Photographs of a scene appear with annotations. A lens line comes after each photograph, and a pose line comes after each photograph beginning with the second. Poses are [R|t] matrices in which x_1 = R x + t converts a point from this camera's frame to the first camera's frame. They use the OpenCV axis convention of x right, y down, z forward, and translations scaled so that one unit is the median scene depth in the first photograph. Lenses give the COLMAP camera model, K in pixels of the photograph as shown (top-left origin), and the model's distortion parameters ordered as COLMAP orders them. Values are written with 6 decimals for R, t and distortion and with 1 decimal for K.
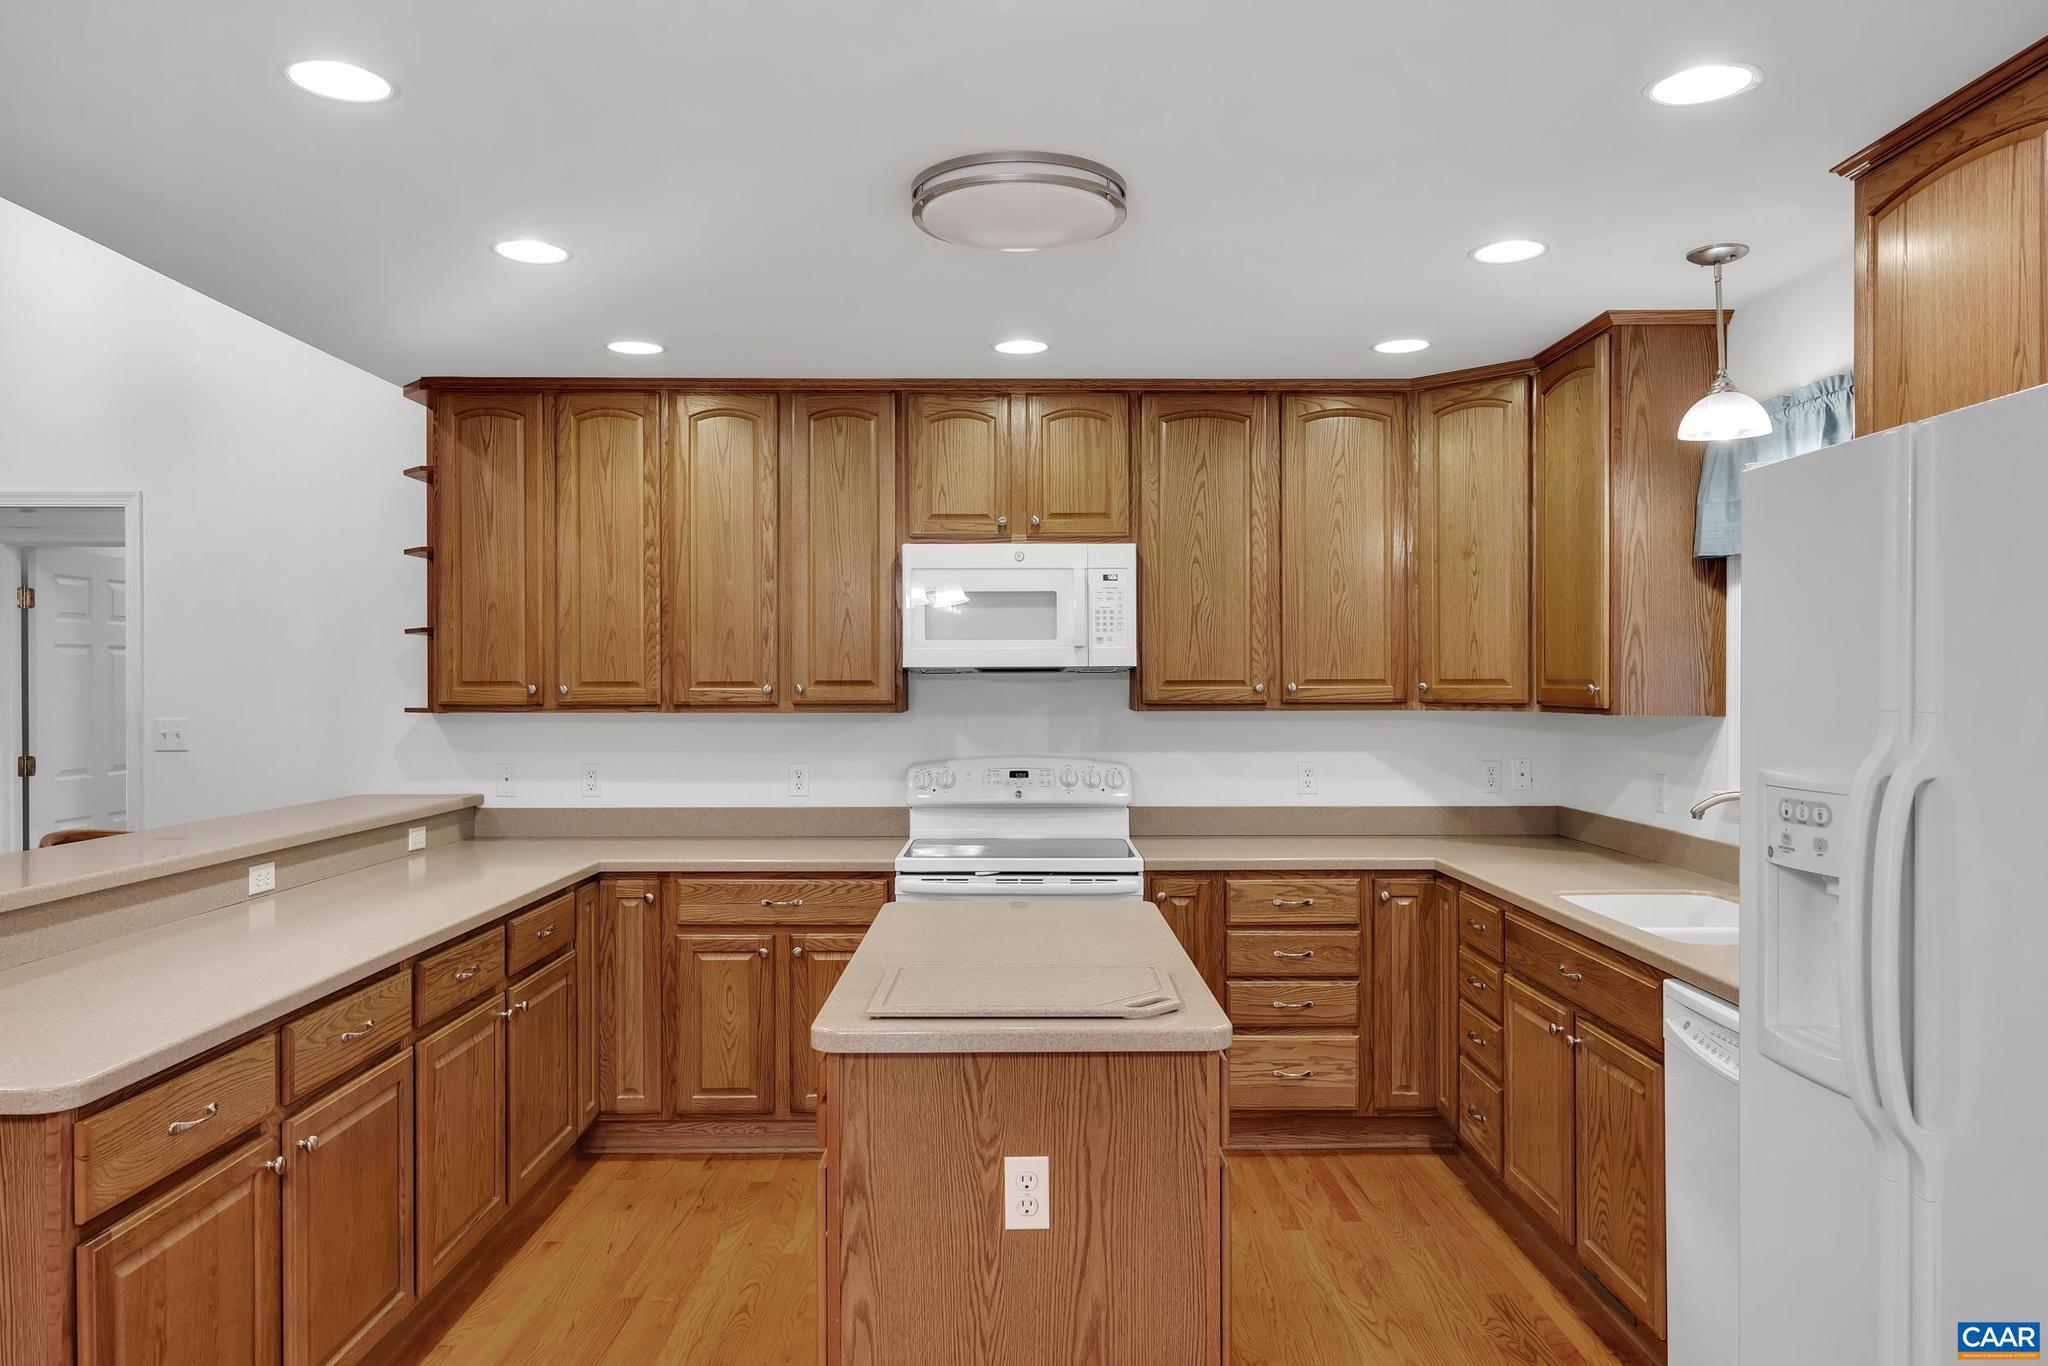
lens RADIAL K [[1391.6, 0, 1020.8], [0, 1391.6, 683.9], [0, 0, 1]] dist [-0.006808, 0.005482]
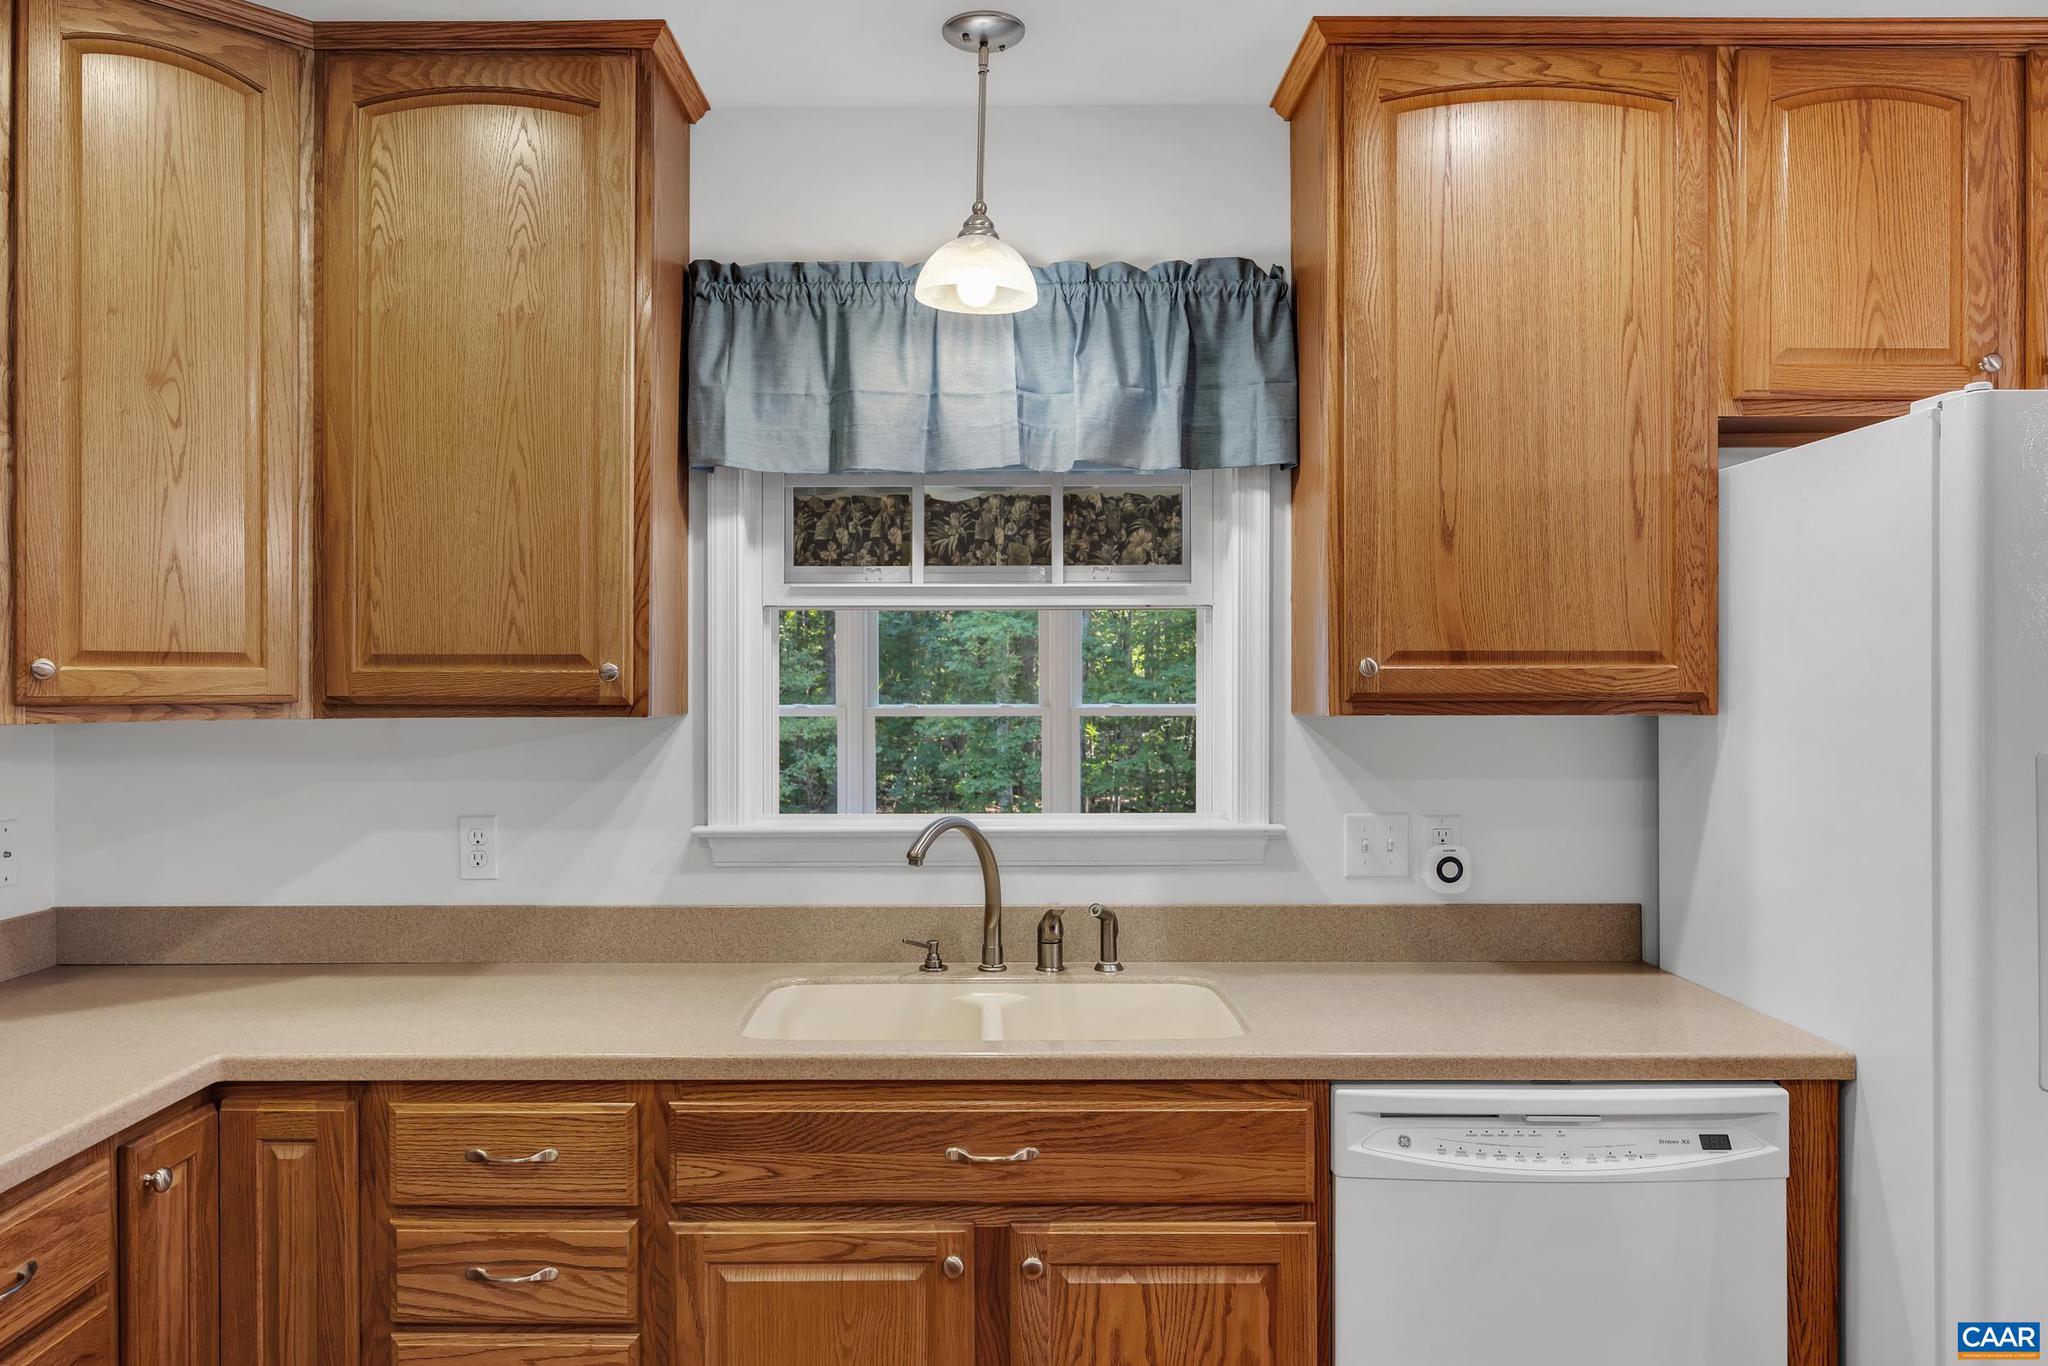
lens RADIAL K [[1391.6, 0, 1001.5], [0, 1391.6, 693.7], [0, 0, 1]] dist [-0.006808, 0.005482]
pose [[0.006233, -0.006084, 0.999962, -0.131203], [0.003989, 0.999974, 0.006059, 0.008286], [-0.999973, 0.003951, 0.006258, 0.701832]]
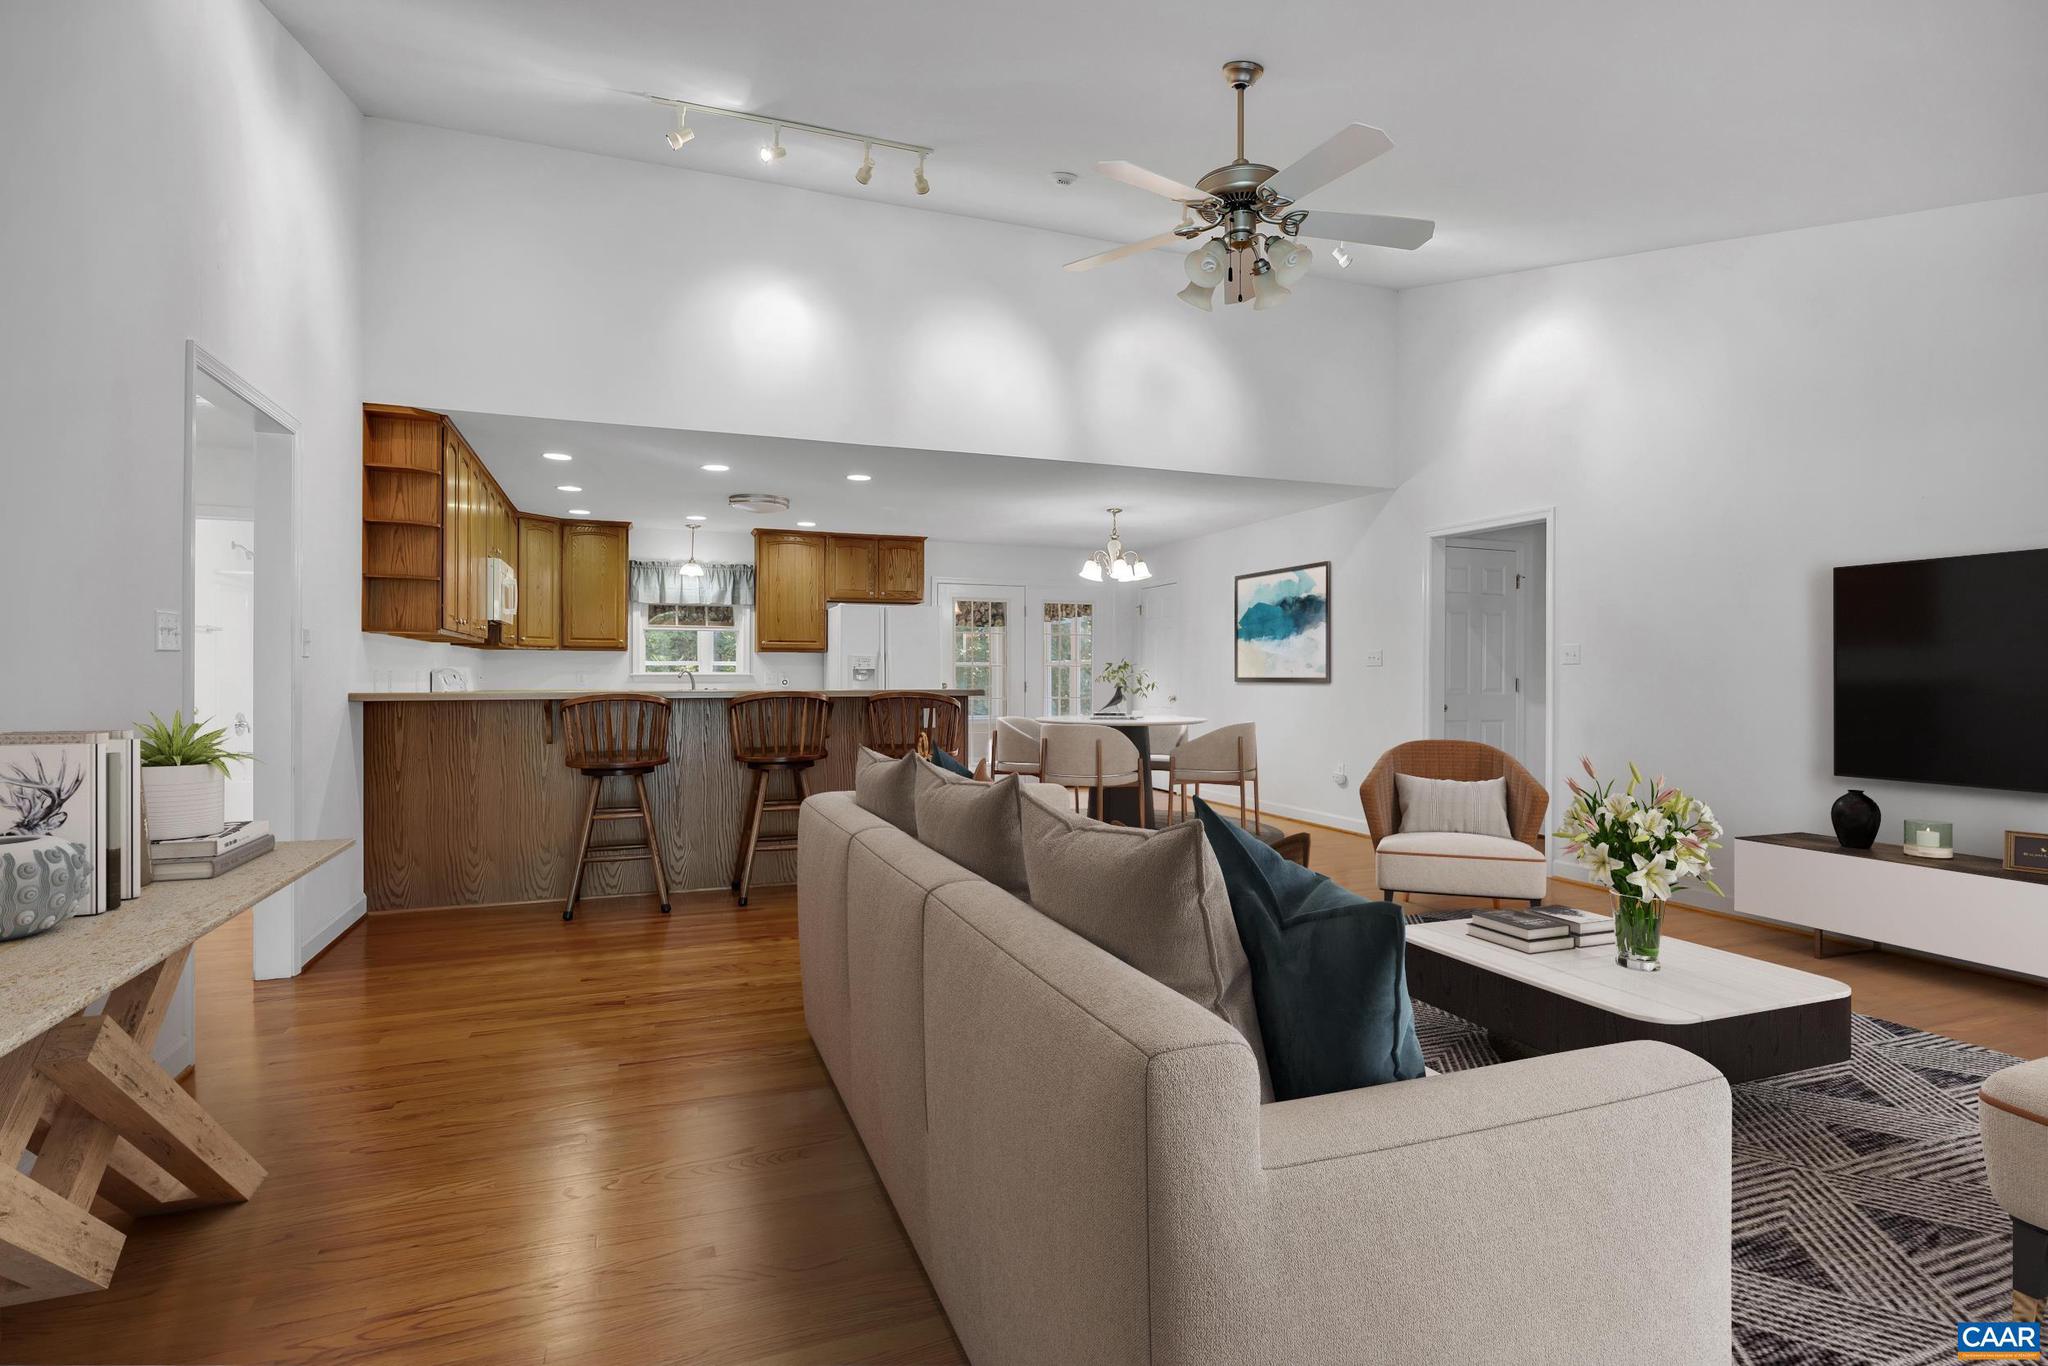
lens RADIAL K [[998.6, 0, 1028.1], [0, 998.6, 675.3], [0, 0, 1]] dist [-0.001717, 0.000352]
pose [[-0.349688, -0.003675, 0.936859, -1.690674], [0.001231, 0.999990, 0.004382, 0.059843], [-0.936865, 0.002686, -0.349680, 0.780586]]
